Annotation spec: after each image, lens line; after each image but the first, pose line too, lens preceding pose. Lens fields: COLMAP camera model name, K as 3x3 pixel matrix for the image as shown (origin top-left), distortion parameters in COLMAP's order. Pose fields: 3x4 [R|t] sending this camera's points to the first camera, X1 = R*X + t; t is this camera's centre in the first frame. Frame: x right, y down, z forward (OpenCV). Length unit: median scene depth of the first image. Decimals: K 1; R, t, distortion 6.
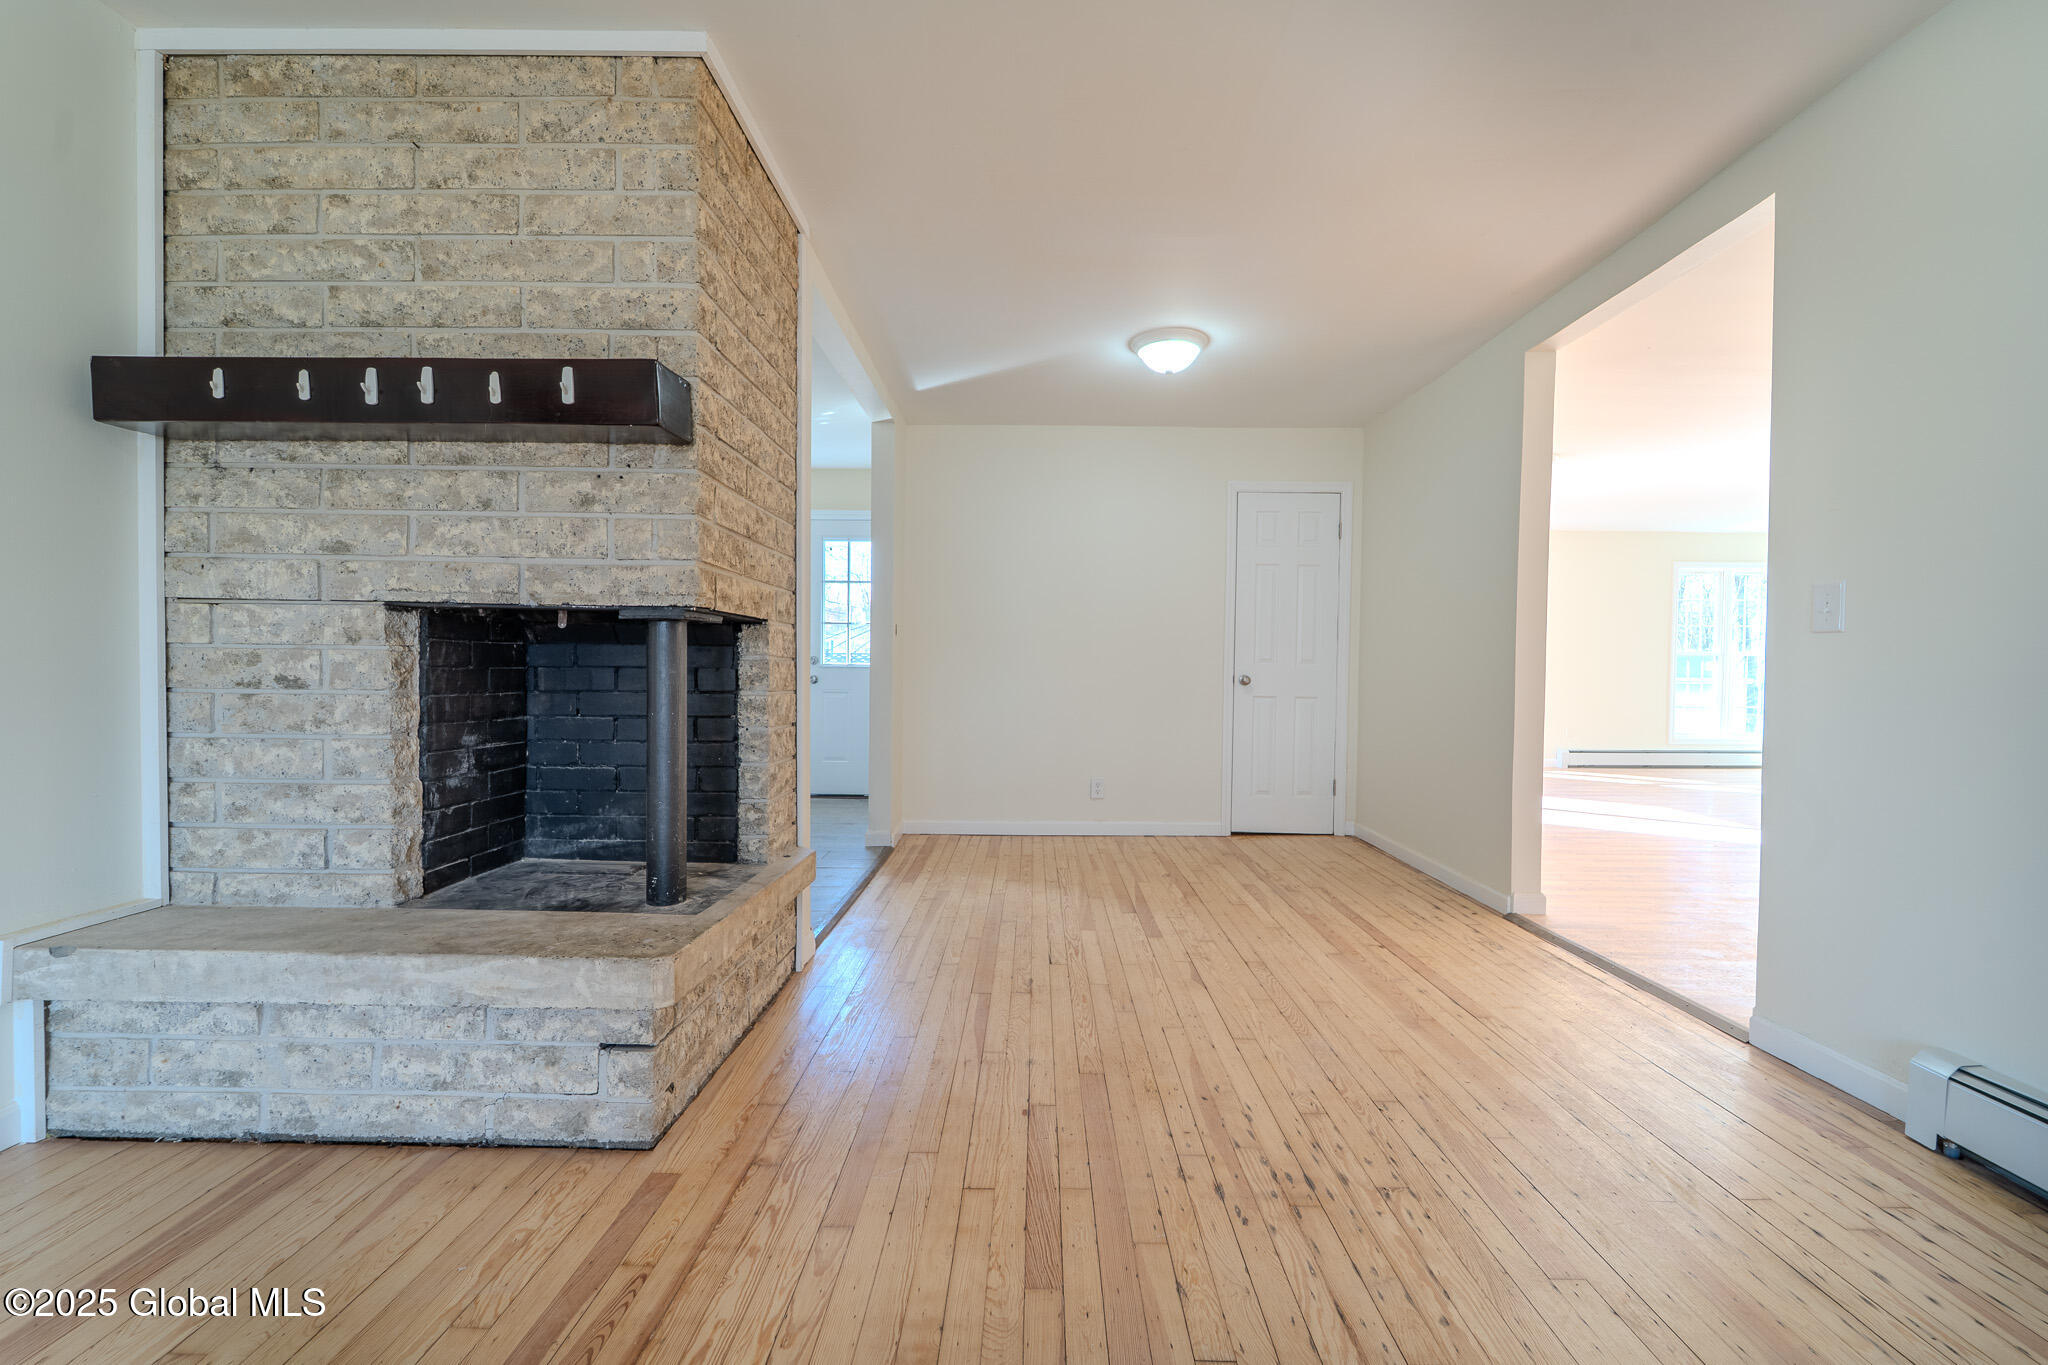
lens RADIAL K [[829.0, 0, 1023.2], [0, 829.0, 680.2], [0, 0, 1]] dist [-0.003697, -0.000432]
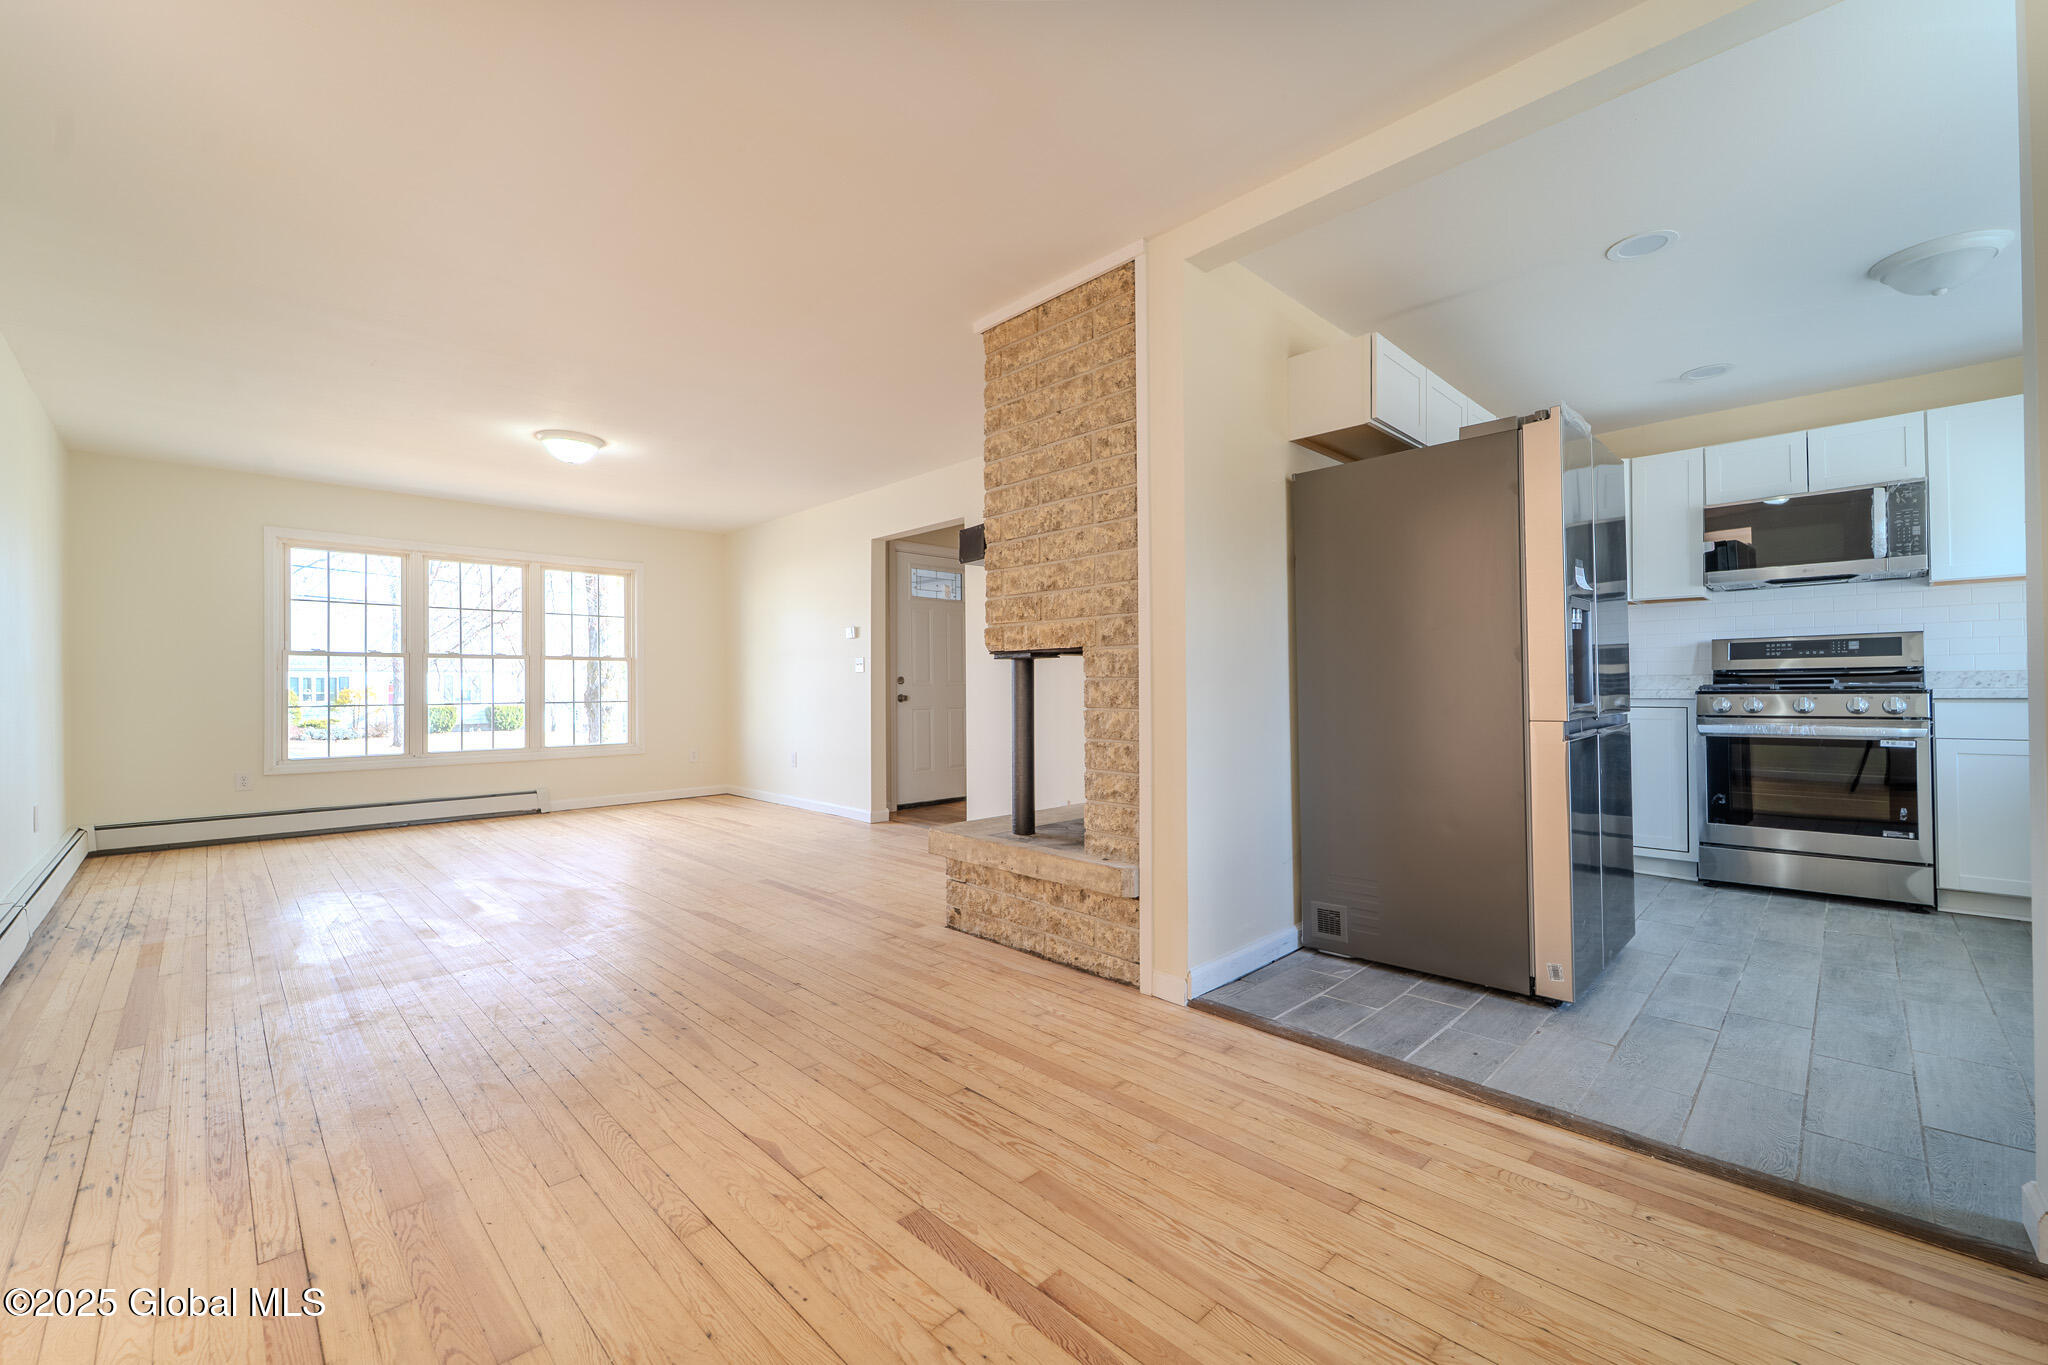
lens RADIAL K [[829.0, 0, 1020.4], [0, 829.0, 682.1], [0, 0, 1]] dist [-0.003697, -0.000432]
pose [[-0.703030, -0.006972, -0.711126, 0.586926], [-0.009082, 0.999958, -0.000825, -0.017524], [0.711102, 0.005879, -0.703065, 1.739963]]
